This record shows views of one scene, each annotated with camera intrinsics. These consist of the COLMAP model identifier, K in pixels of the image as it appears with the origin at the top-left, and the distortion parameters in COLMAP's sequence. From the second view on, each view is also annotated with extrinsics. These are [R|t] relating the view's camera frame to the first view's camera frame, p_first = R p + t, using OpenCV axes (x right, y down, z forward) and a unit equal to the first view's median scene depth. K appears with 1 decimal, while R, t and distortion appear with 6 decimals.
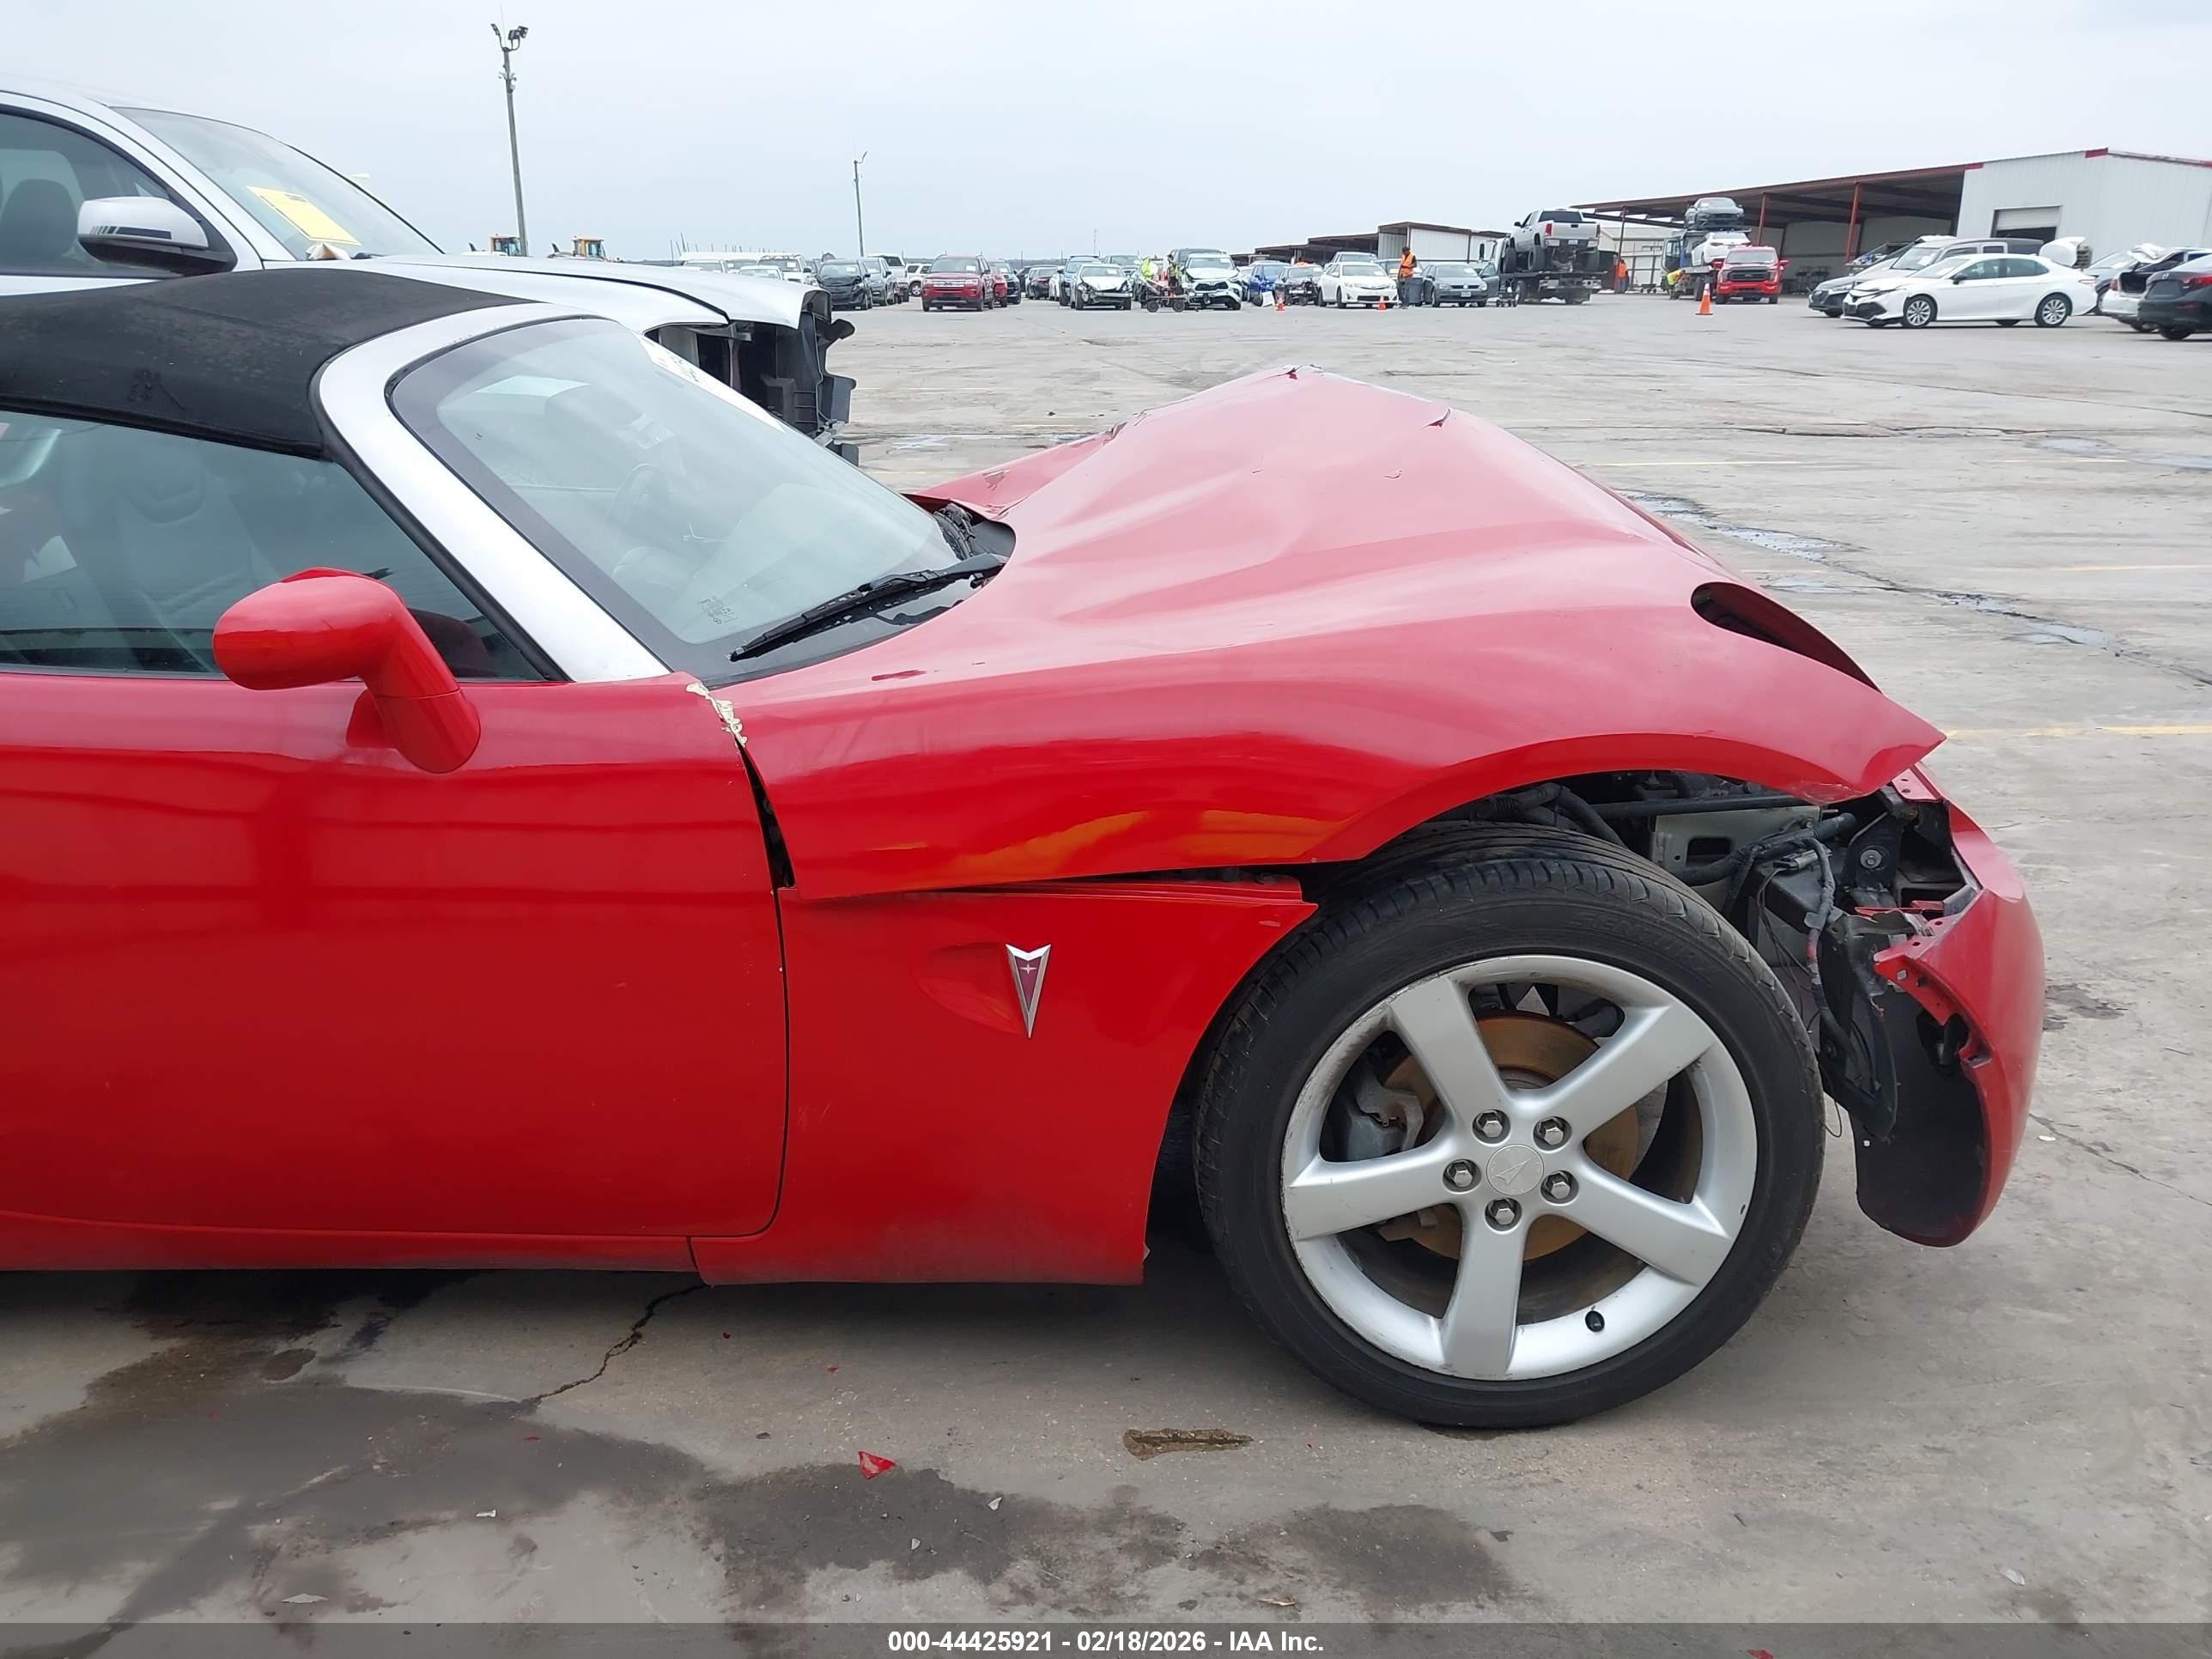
lens RADIAL K [[1771.2, 0, 1125.4], [0, 1771.2, 828.9], [0, 0, 1]] dist [0.008420, -0.019545]
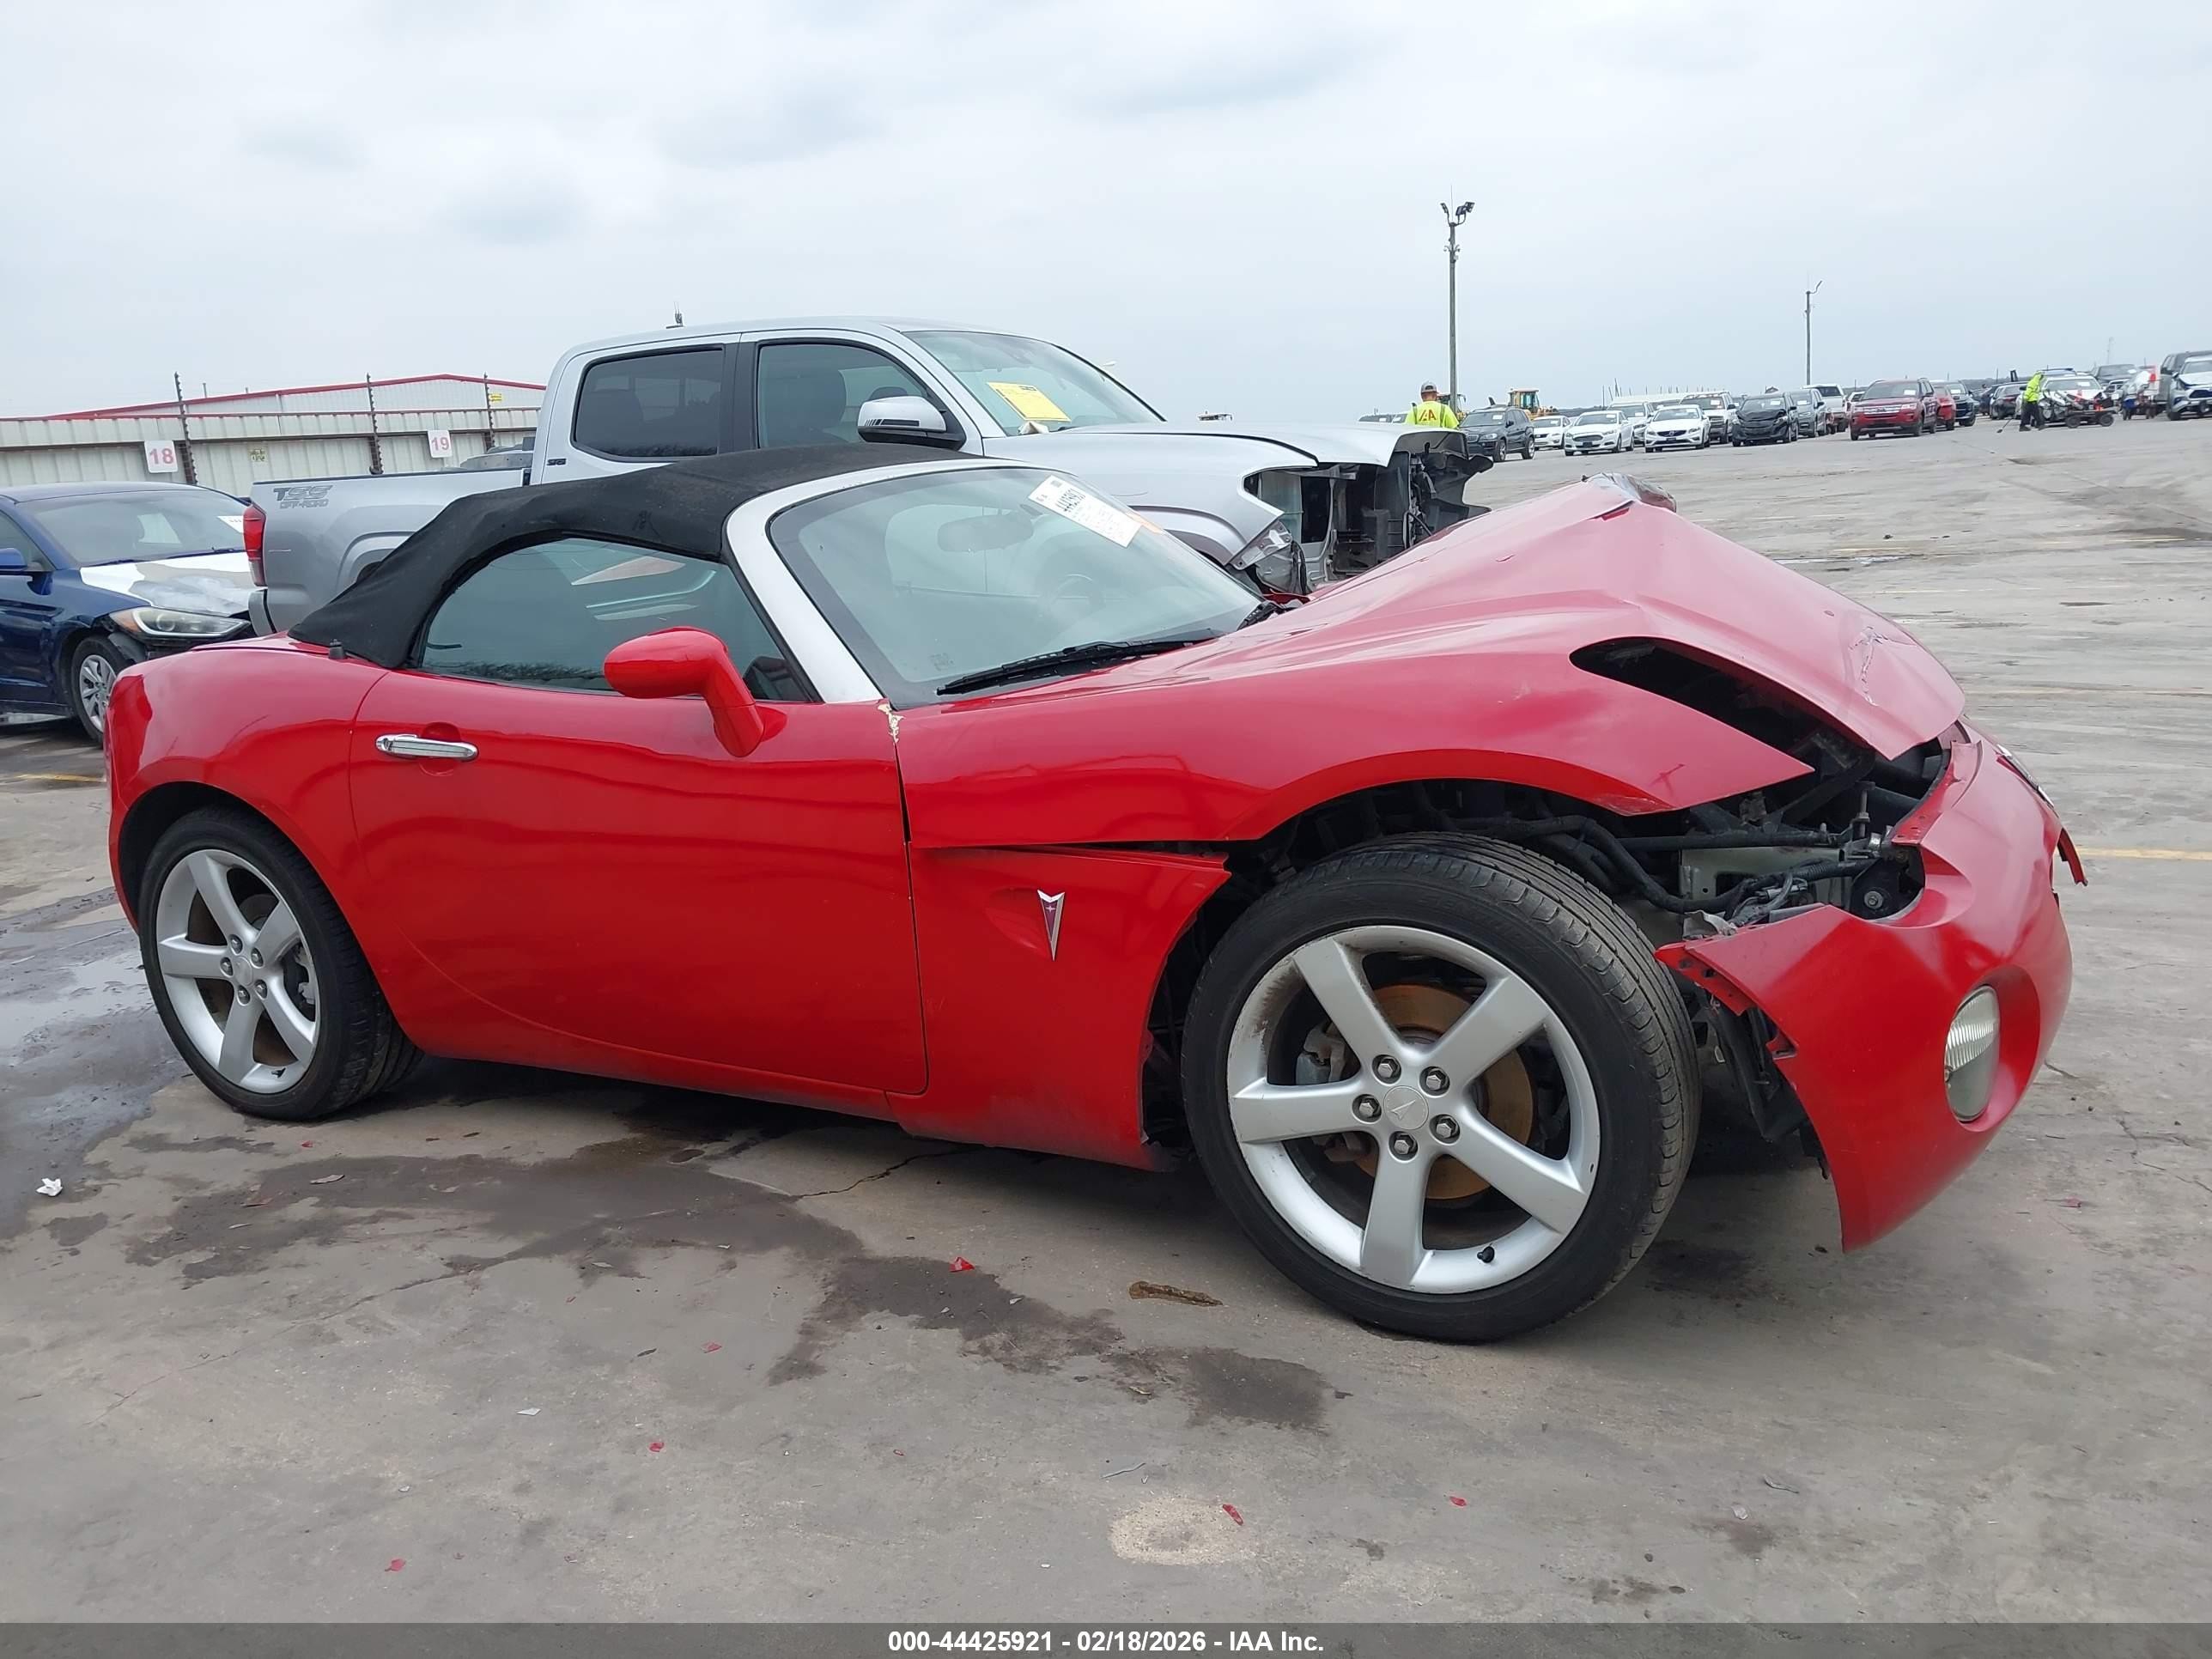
lens RADIAL K [[1771.2, 0, 1087.6], [0, 1771.2, 784.2], [0, 0, 1]] dist [0.008420, -0.019545]
pose [[0.867688, 0.036591, -0.495761, 0.626796], [-0.086537, 0.993178, -0.078154, 0.084147], [0.489519, 0.110715, 0.864935, -0.195011]]
